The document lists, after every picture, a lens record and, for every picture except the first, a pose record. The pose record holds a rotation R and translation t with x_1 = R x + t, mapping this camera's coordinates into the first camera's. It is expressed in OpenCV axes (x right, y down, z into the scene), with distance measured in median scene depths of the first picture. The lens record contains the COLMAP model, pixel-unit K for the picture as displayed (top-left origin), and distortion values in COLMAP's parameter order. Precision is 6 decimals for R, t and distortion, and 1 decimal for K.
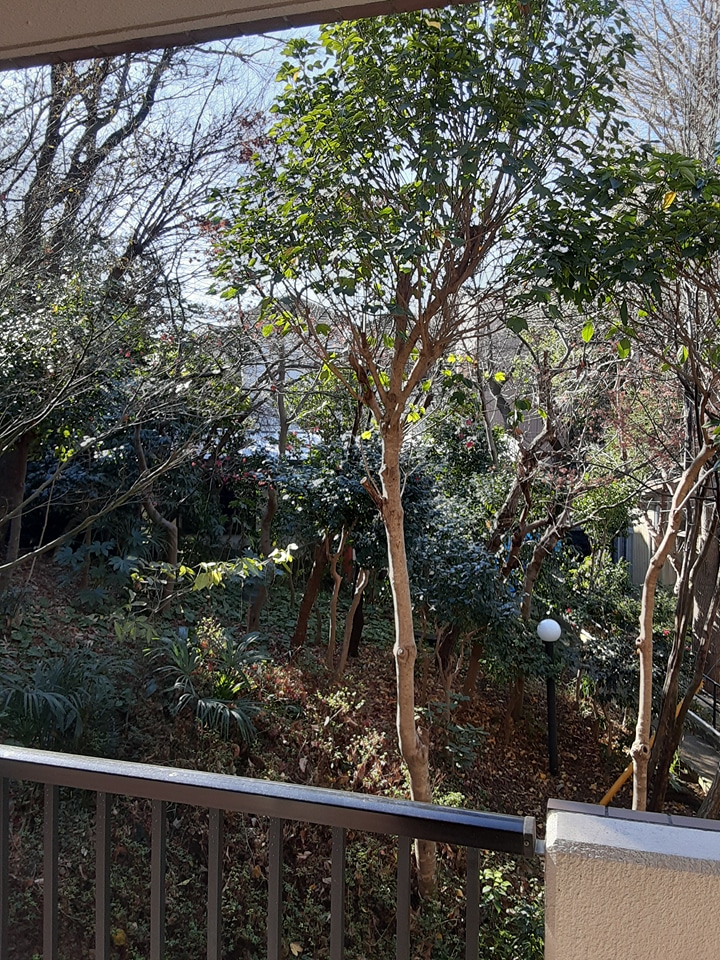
lens RADIAL K [[777.4, 0, 352.1], [0, 777.4, 478.4], [0, 0, 1]] dist [0.044343, -0.051752]
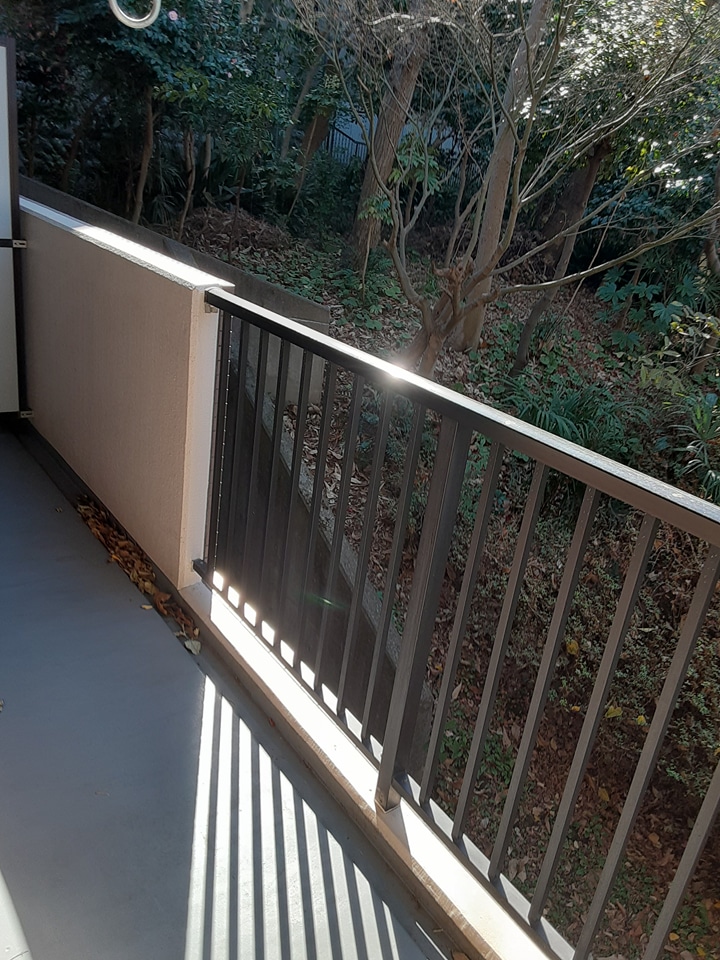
lens RADIAL K [[777.4, 0, 356.8], [0, 777.4, 479.3], [0, 0, 1]] dist [0.044343, -0.051752]
pose [[0.776648, 0.312257, -0.547096, -0.009259], [-0.131330, 0.929673, 0.344180, 0.026157], [0.616093, -0.195456, 0.763037, 0.033134]]
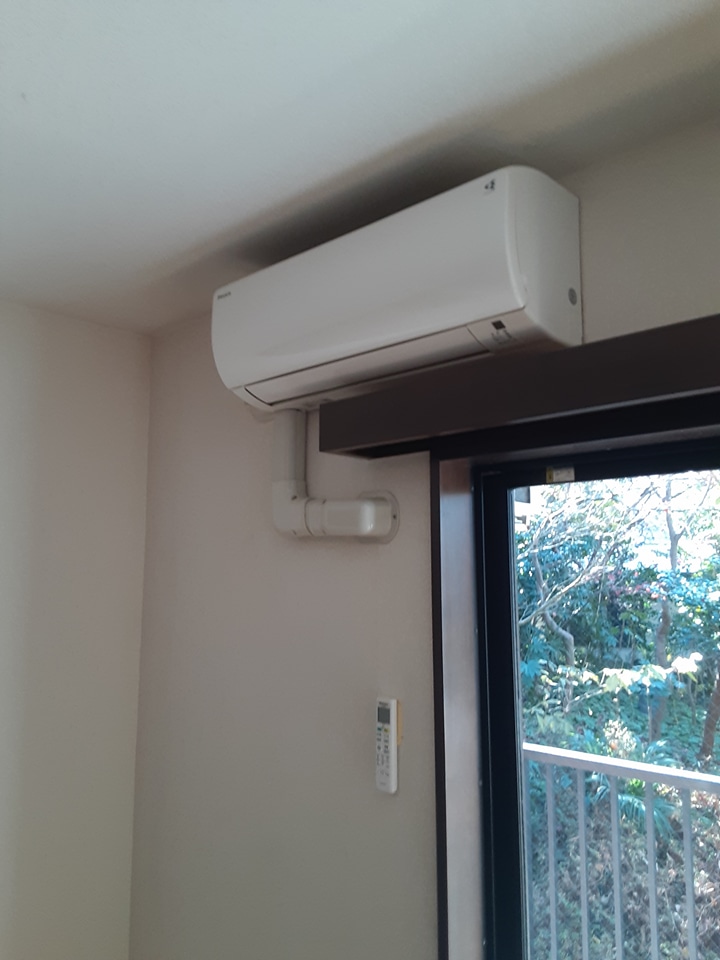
lens RADIAL K [[777.4, 0, 354.3], [0, 777.4, 476.6], [0, 0, 1]] dist [0.044343, -0.051752]
pose [[0.894953, -0.066220, -0.441219, -0.004505], [0.001772, 0.989444, -0.144906, -0.001772], [0.446157, 0.128902, 0.885623, -0.175193]]
